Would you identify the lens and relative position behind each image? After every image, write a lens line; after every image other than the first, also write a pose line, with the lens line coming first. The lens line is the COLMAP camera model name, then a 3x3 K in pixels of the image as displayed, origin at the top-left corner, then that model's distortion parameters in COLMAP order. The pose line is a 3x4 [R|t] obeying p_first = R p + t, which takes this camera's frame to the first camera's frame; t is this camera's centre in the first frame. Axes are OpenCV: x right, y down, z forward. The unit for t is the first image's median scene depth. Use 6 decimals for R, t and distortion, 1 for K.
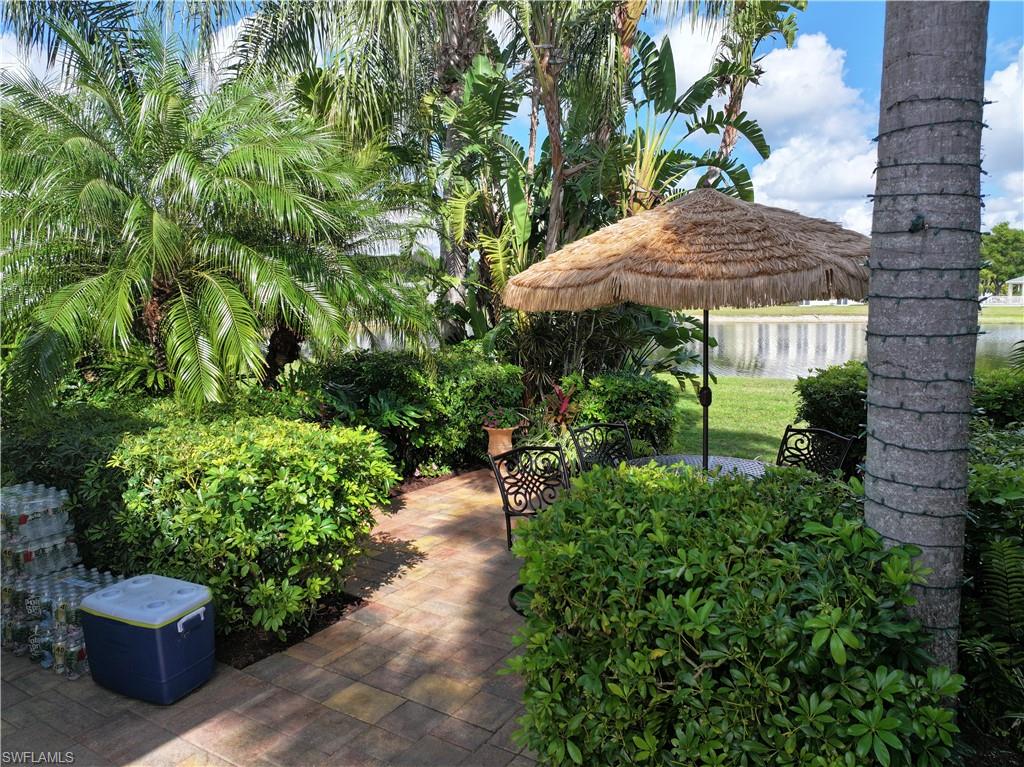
lens RADIAL K [[719.5, 0, 515.8], [0, 719.5, 380.4], [0, 0, 1]] dist [0.006896, 0.006044]
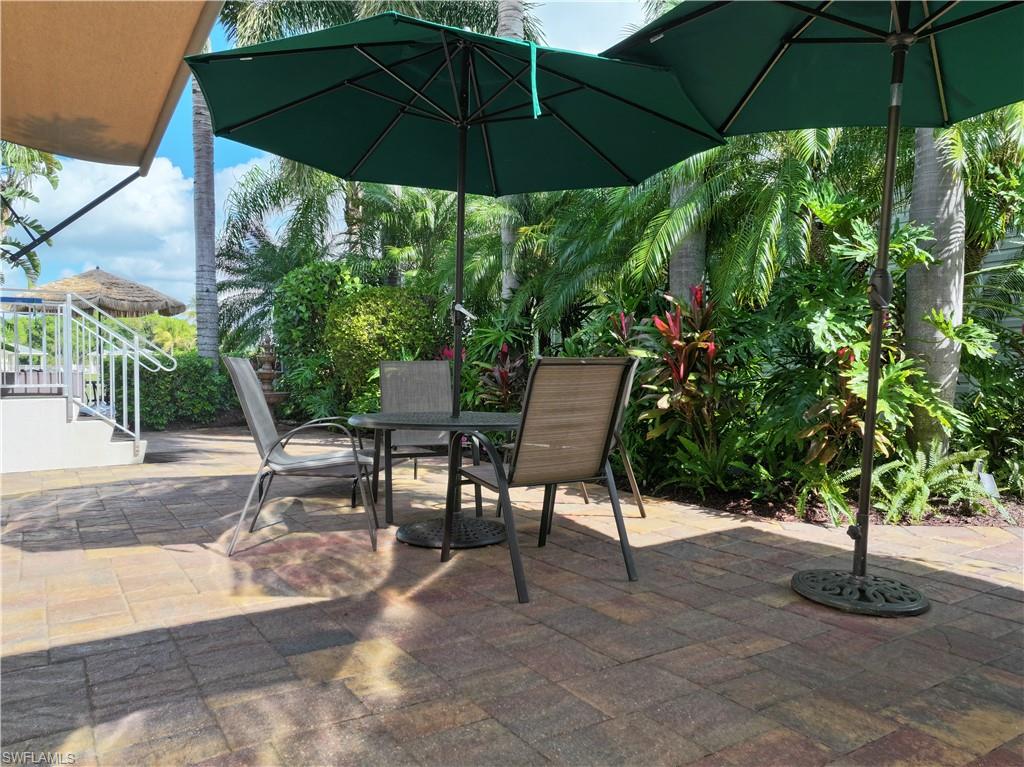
lens RADIAL K [[719.5, 0, 515.8], [0, 719.5, 380.4], [0, 0, 1]] dist [0.006896, 0.006044]
pose [[0.418534, -0.011093, 0.908133, -1.773472], [0.105950, 0.993694, -0.036692, 0.466693], [-0.902000, 0.111574, 0.417070, -1.684683]]
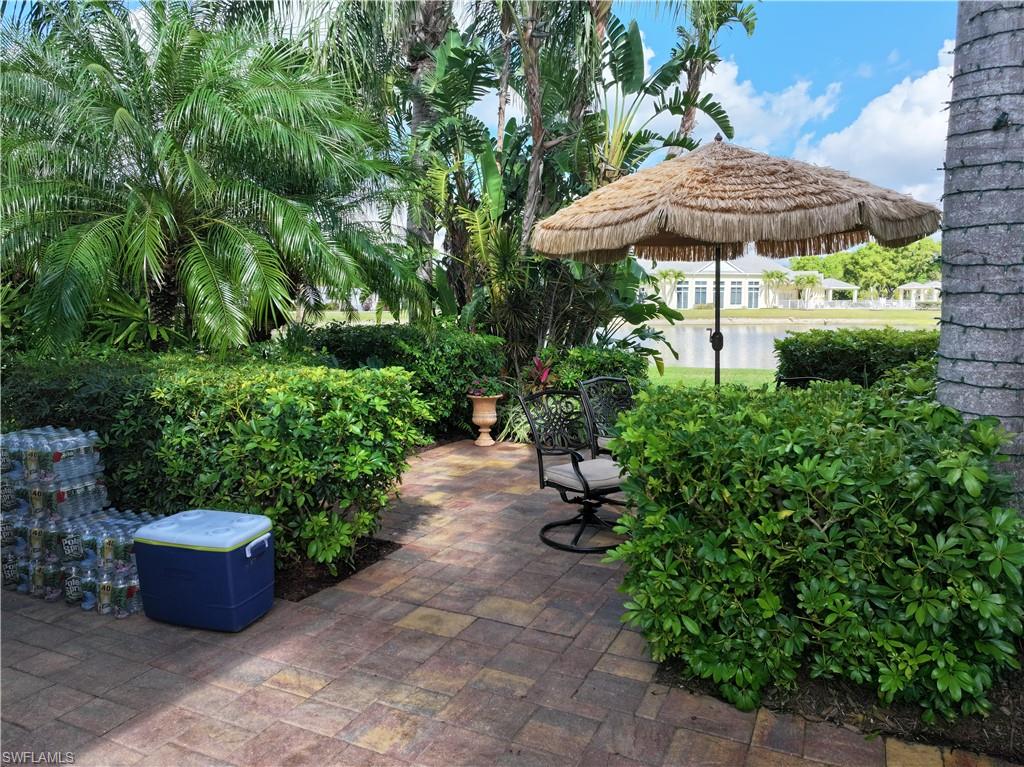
lens RADIAL K [[719.5, 0, 515.8], [0, 719.5, 380.4], [0, 0, 1]] dist [0.006896, 0.006044]
pose [[0.993760, -0.011624, 0.110929, -0.182574], [0.012575, 0.999890, -0.007880, 0.105363], [-0.110825, 0.009226, 0.993797, -0.013039]]
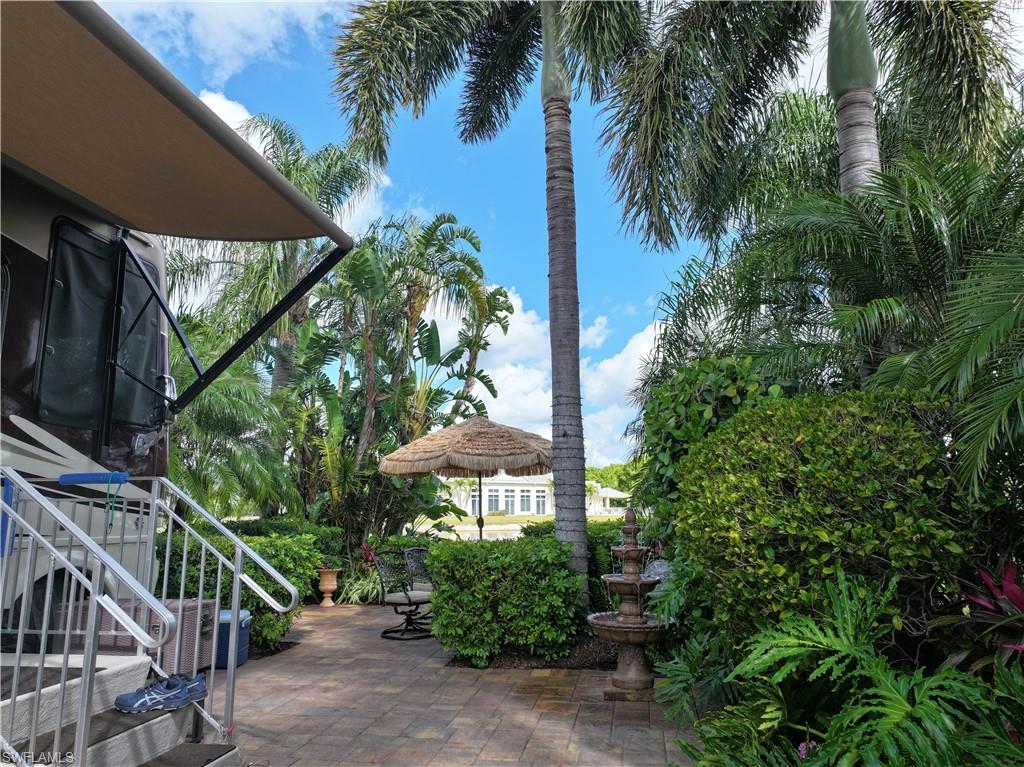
lens RADIAL K [[719.5, 0, 515.8], [0, 719.5, 380.4], [0, 0, 1]] dist [0.006896, 0.006044]
pose [[0.925295, 0.067238, 0.373239, -0.480192], [0.044080, 0.958421, -0.281935, 0.252313], [-0.376677, 0.277325, 0.883858, -1.018724]]
